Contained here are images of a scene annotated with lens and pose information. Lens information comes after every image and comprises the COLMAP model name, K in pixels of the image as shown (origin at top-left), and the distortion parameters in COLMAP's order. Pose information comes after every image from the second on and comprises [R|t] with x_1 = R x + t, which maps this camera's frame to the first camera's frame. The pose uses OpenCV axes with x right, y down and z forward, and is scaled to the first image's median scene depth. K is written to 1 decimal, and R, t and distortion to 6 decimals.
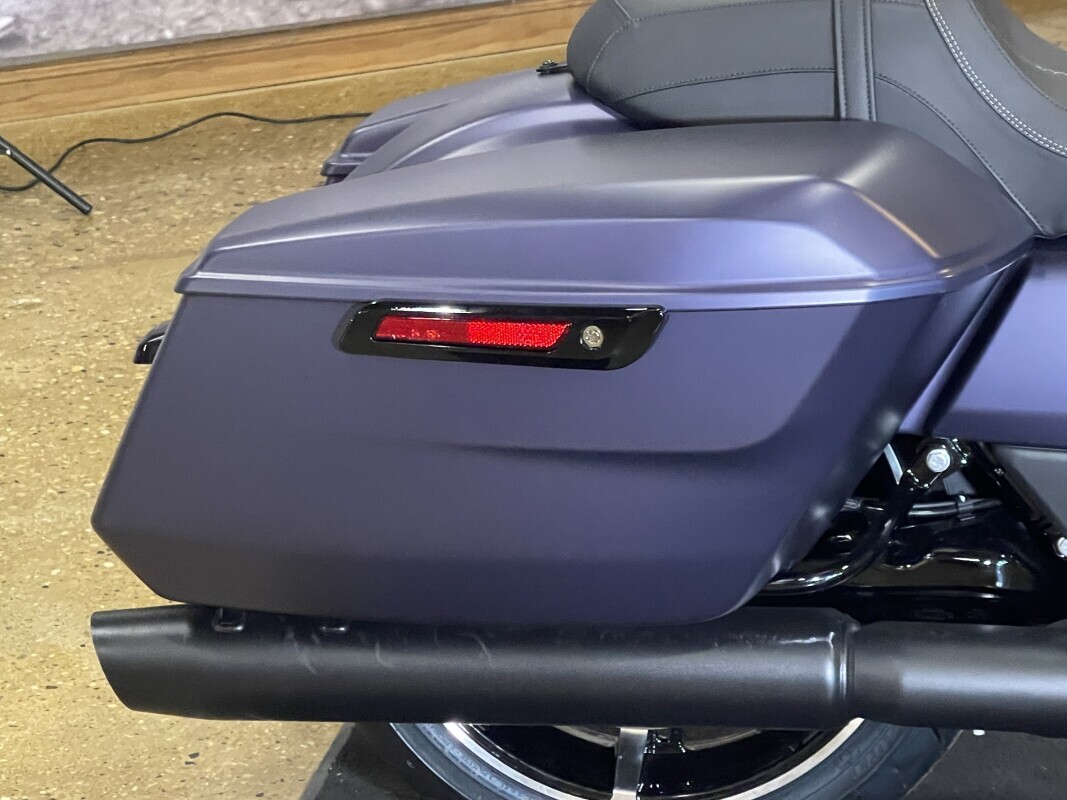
lens RADIAL K [[2976.2, 0, 533.5], [0, 2976.2, 400.0], [0, 0, 1]] dist [0.266476, -0.566480]
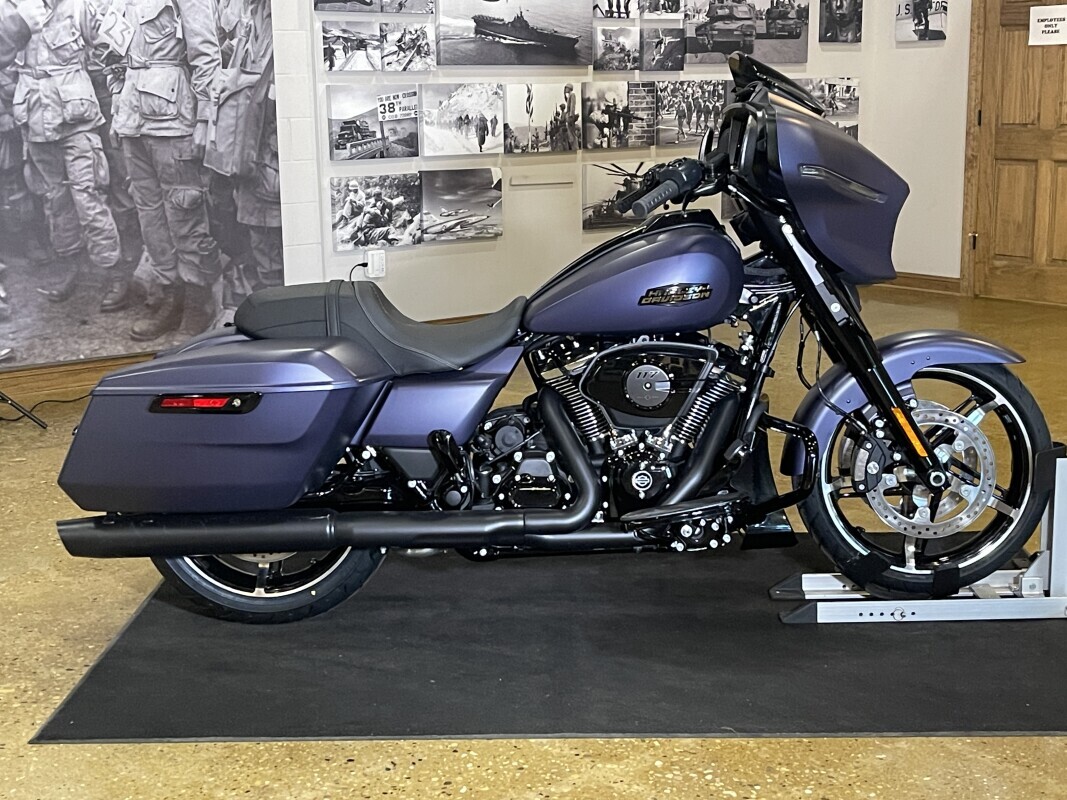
lens RADIAL K [[1682.4, 0, 533.5], [0, 1682.4, 400.0], [0, 0, 1]] dist [0.092445, -0.033015]
pose [[0.989440, -0.015699, 0.144091, 0.059560], [0.034612, 0.990947, -0.129712, 0.172778], [-0.140750, 0.133329, 0.981026, -0.574645]]
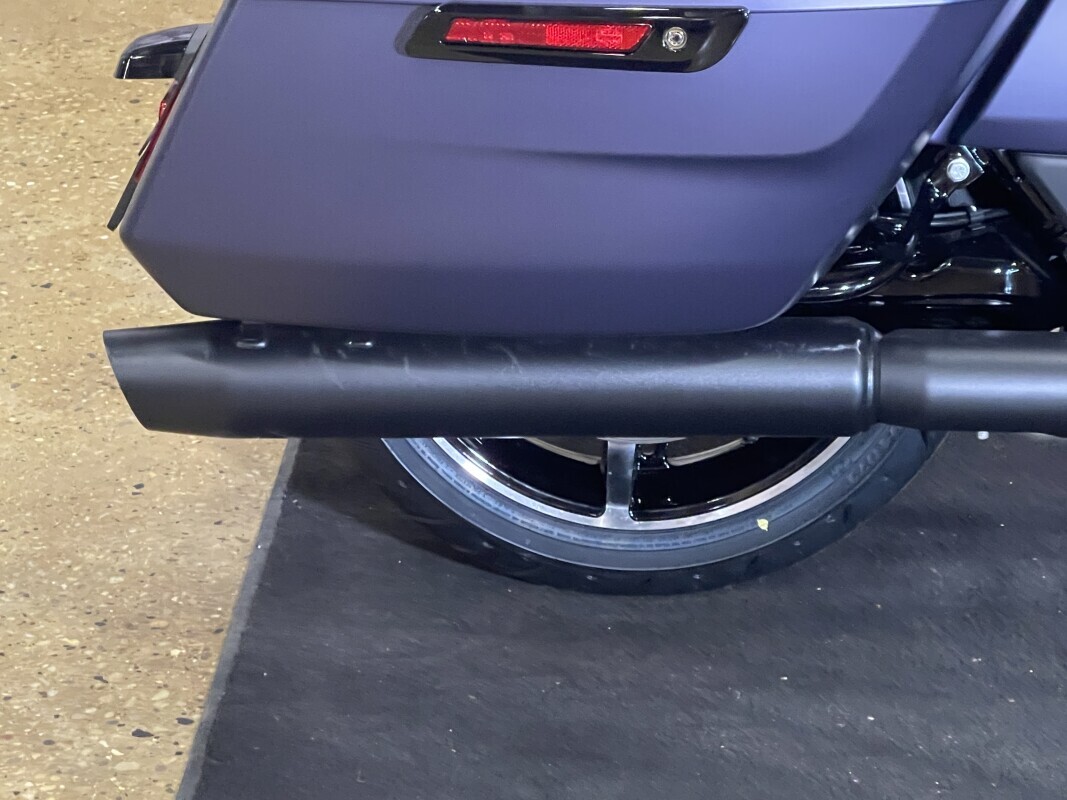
lens RADIAL K [[2976.2, 0, 533.5], [0, 2976.2, 400.0], [0, 0, 1]] dist [0.266476, -0.566480]
pose [[0.988337, -0.014276, 0.151609, -0.153225], [0.003584, 0.997501, 0.070562, 0.024435], [-0.152238, -0.069196, 0.985919, 0.013341]]
